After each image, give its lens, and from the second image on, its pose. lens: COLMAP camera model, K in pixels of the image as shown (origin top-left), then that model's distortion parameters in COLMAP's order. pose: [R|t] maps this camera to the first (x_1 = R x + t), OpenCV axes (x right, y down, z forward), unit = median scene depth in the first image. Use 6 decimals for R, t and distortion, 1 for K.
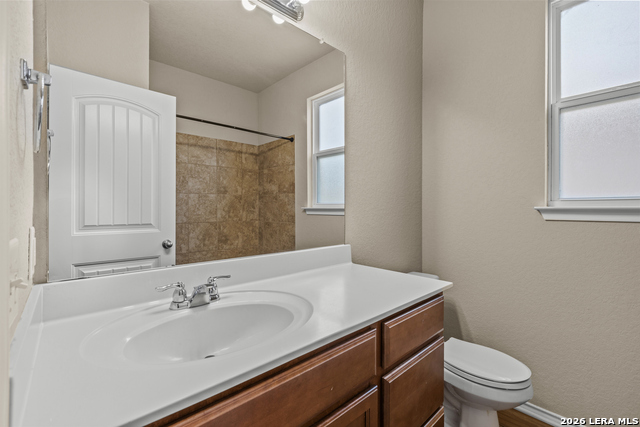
lens RADIAL K [[287.6, 0, 323.2], [0, 287.6, 208.9], [0, 0, 1]] dist [0.002505, 0.000061]
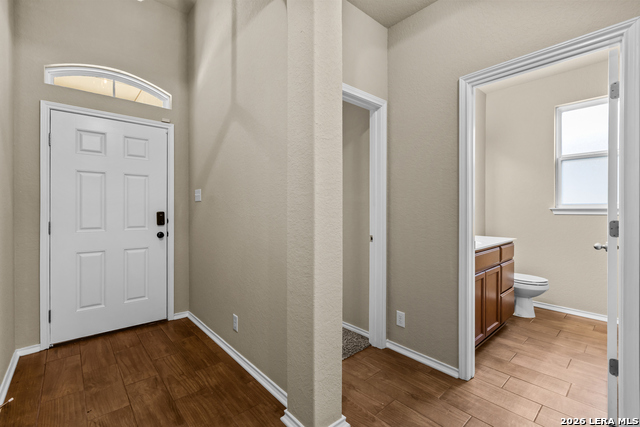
lens RADIAL K [[287.6, 0, 319.5], [0, 287.6, 210.4], [0, 0, 1]] dist [0.002505, 0.000061]
pose [[0.999669, -0.001883, -0.025659, -0.853783], [0.001957, 0.999994, 0.002866, 0.000671], [0.025654, -0.002916, 0.999667, -1.102108]]
